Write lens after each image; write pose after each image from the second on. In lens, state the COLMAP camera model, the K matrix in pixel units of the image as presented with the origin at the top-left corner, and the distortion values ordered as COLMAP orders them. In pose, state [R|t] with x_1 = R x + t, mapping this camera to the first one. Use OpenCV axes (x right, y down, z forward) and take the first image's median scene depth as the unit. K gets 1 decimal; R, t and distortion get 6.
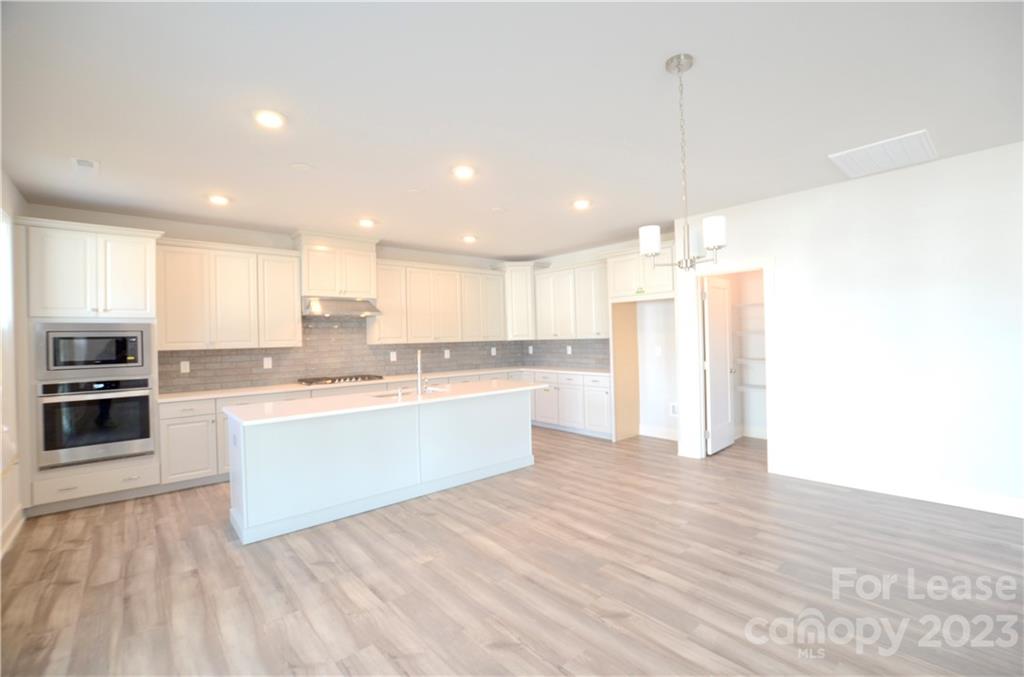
lens RADIAL K [[439.8, 0, 512.0], [0, 439.8, 338.5], [0, 0, 1]] dist [-0.040469, 0.008736]
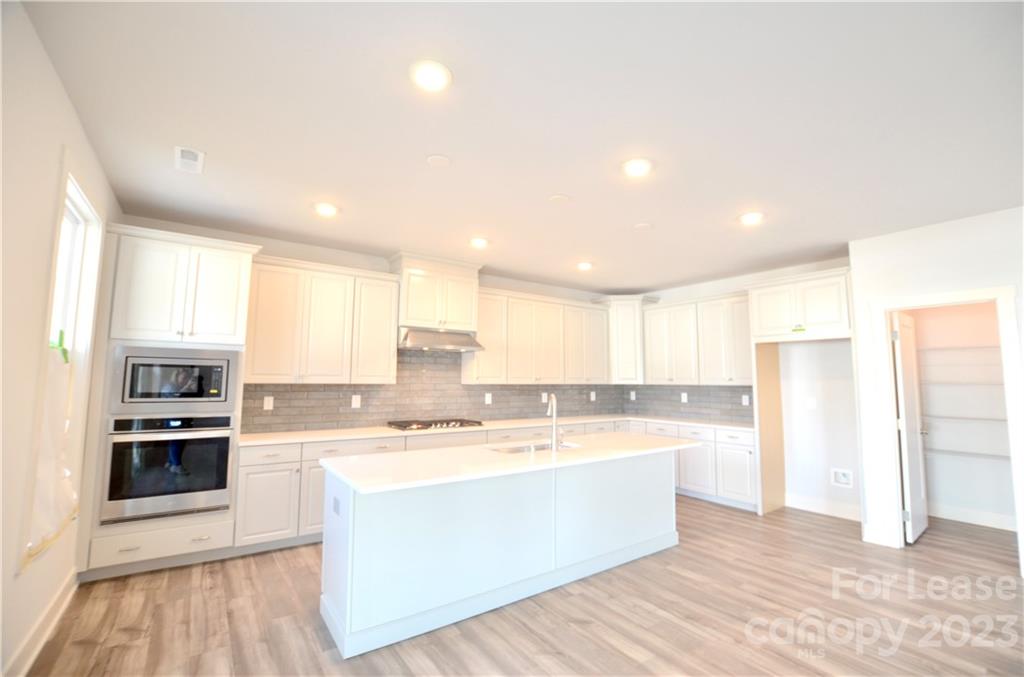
lens RADIAL K [[439.8, 0, 512.0], [0, 439.8, 338.5], [0, 0, 1]] dist [-0.040469, 0.008736]
pose [[0.994104, 0.021985, -0.106179, -0.191166], [-0.031871, 0.995218, -0.092334, 0.001830], [0.103641, 0.095173, 0.990051, 0.182410]]
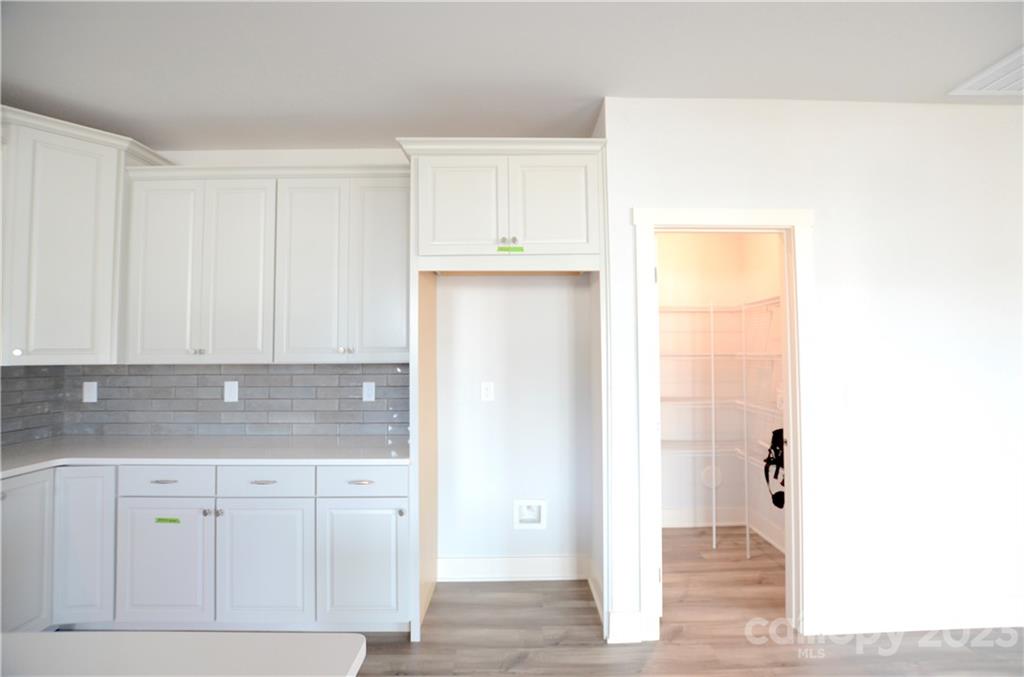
lens RADIAL K [[439.8, 0, 512.0], [0, 439.8, 338.5], [0, 0, 1]] dist [-0.040469, 0.008736]
pose [[0.635638, 0.051004, 0.770301, -0.014101], [-0.010315, 0.998287, -0.057587, -0.001115], [-0.771919, 0.028659, 0.635075, 0.931782]]
